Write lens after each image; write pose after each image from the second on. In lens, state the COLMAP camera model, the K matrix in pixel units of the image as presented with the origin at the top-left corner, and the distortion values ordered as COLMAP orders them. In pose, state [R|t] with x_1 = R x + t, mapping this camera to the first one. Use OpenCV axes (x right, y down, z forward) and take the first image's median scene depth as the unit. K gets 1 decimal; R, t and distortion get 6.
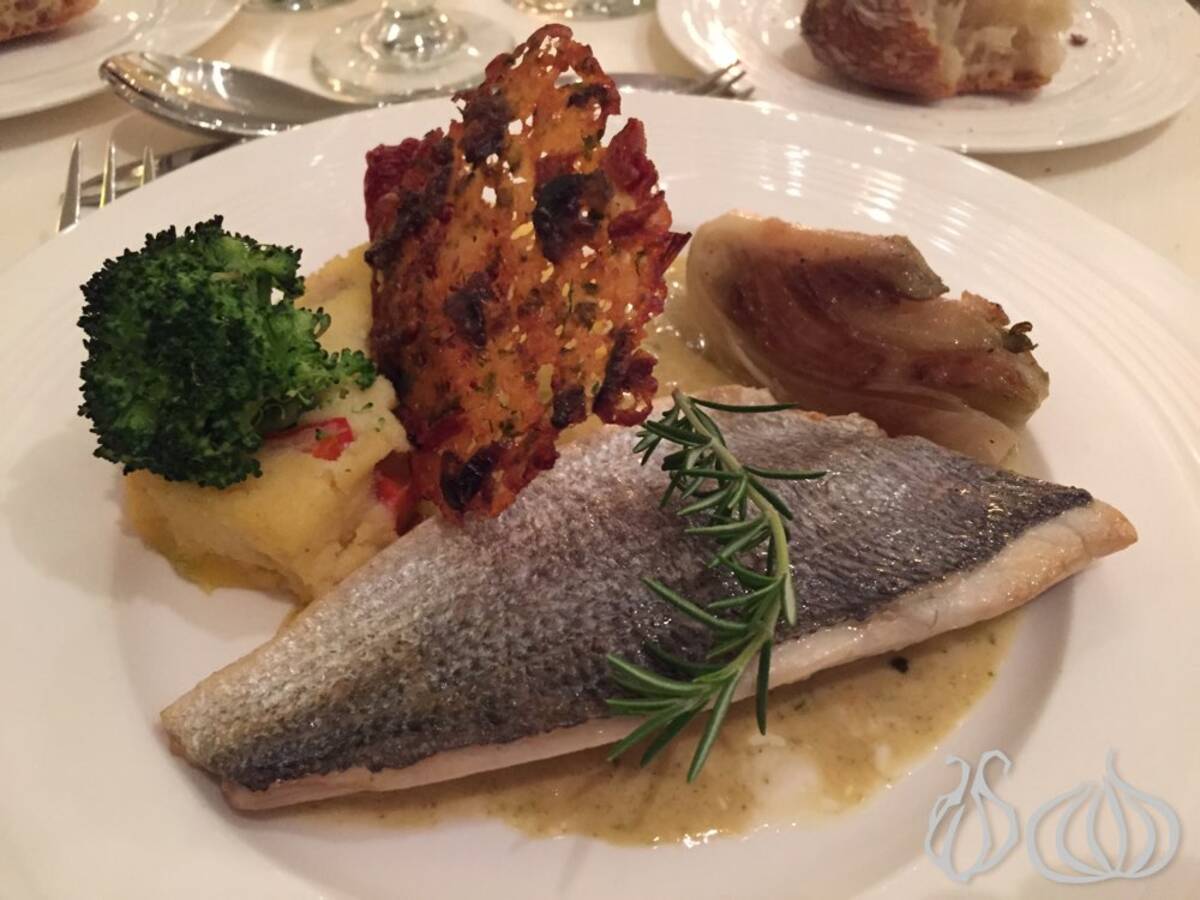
lens RADIAL K [[999.3, 0, 600.0], [0, 999.3, 450.0], [0, 0, 1]] dist [0.040993, -0.002506]
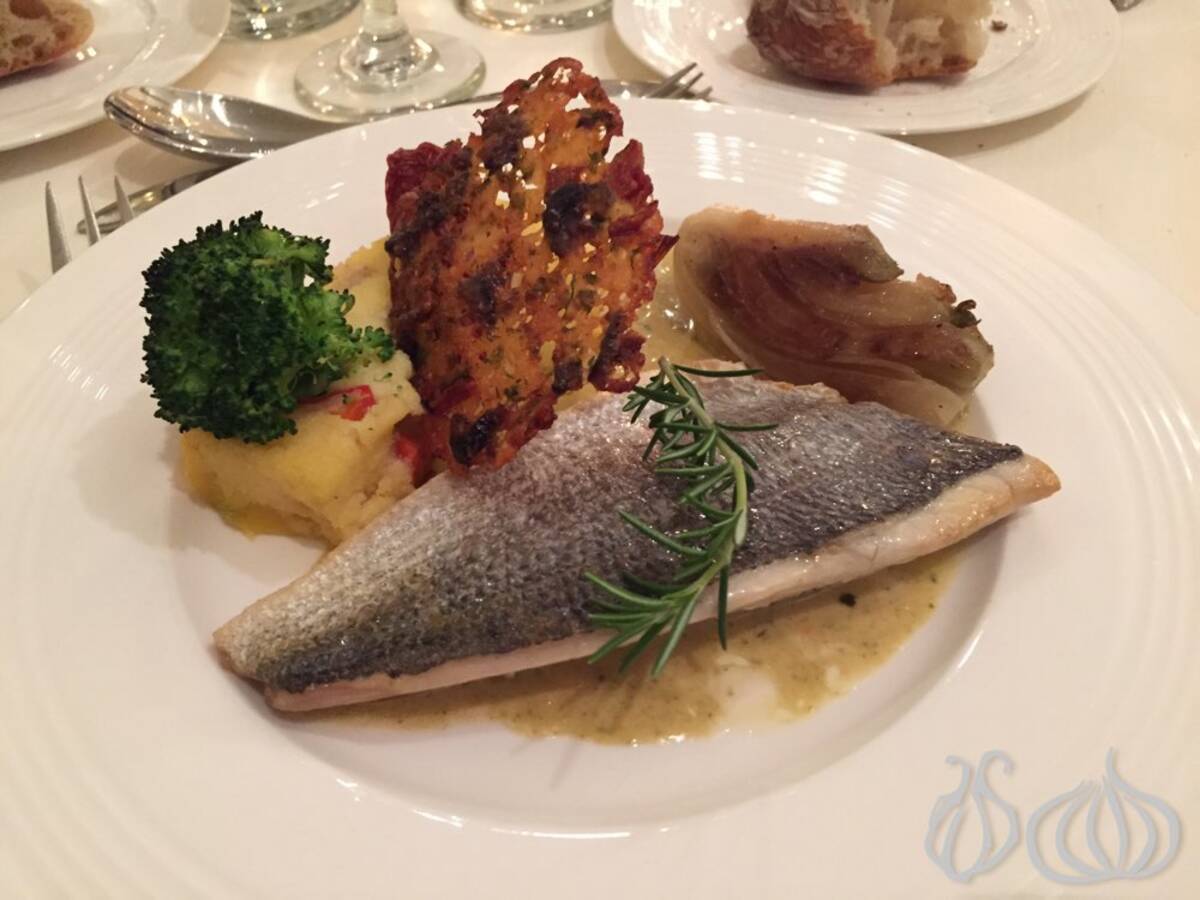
lens RADIAL K [[964.9, 0, 600.0], [0, 964.9, 450.0], [0, 0, 1]] dist [0.042113, -0.000786]
pose [[0.999748, -0.004470, -0.021992, 0.038267], [0.004573, 0.999979, 0.004664, 0.039903], [0.021970, -0.004763, 0.999747, -0.113460]]
